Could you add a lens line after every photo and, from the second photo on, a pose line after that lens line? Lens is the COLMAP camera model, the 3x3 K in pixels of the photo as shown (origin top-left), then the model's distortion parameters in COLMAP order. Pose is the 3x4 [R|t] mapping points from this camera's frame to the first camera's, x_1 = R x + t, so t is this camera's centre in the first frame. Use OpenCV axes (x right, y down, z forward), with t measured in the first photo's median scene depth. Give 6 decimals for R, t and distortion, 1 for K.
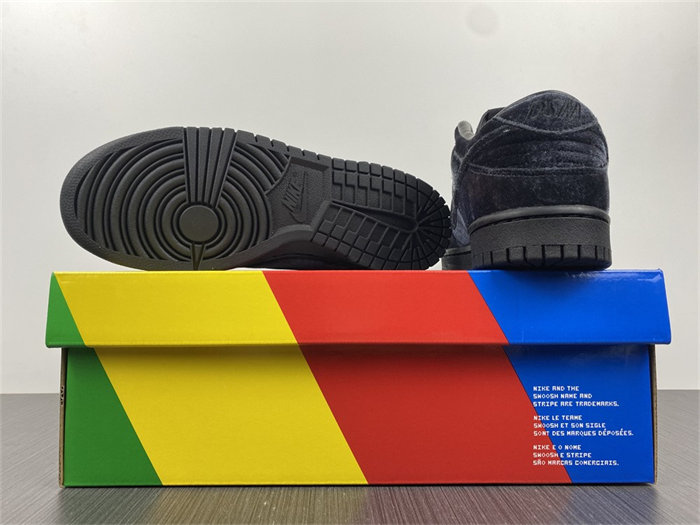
lens RADIAL K [[515.3, 0, 350.0], [0, 515.3, 262.5], [0, 0, 1]] dist [-0.000695, 0.004264]
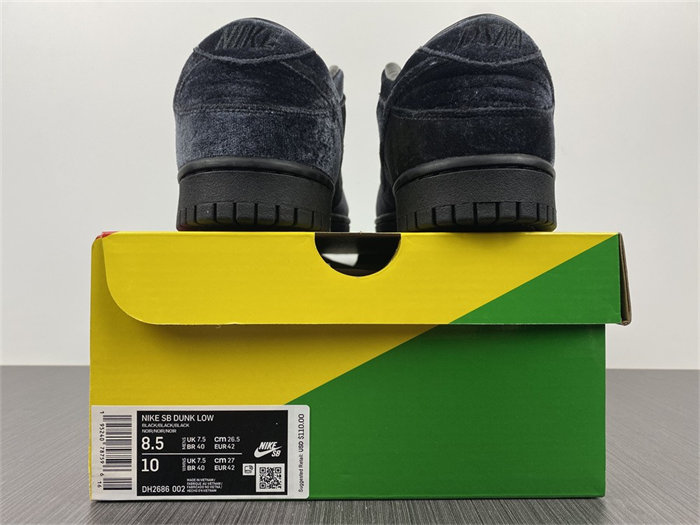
lens RADIAL K [[531.6, 0, 350.0], [0, 531.6, 262.5], [0, 0, 1]] dist [0.010760, -0.000529]
pose [[0.995750, -0.019522, 0.090000, 0.093949], [0.014811, 0.998500, 0.052714, 0.012601], [-0.090894, -0.051157, 0.994546, 0.165054]]
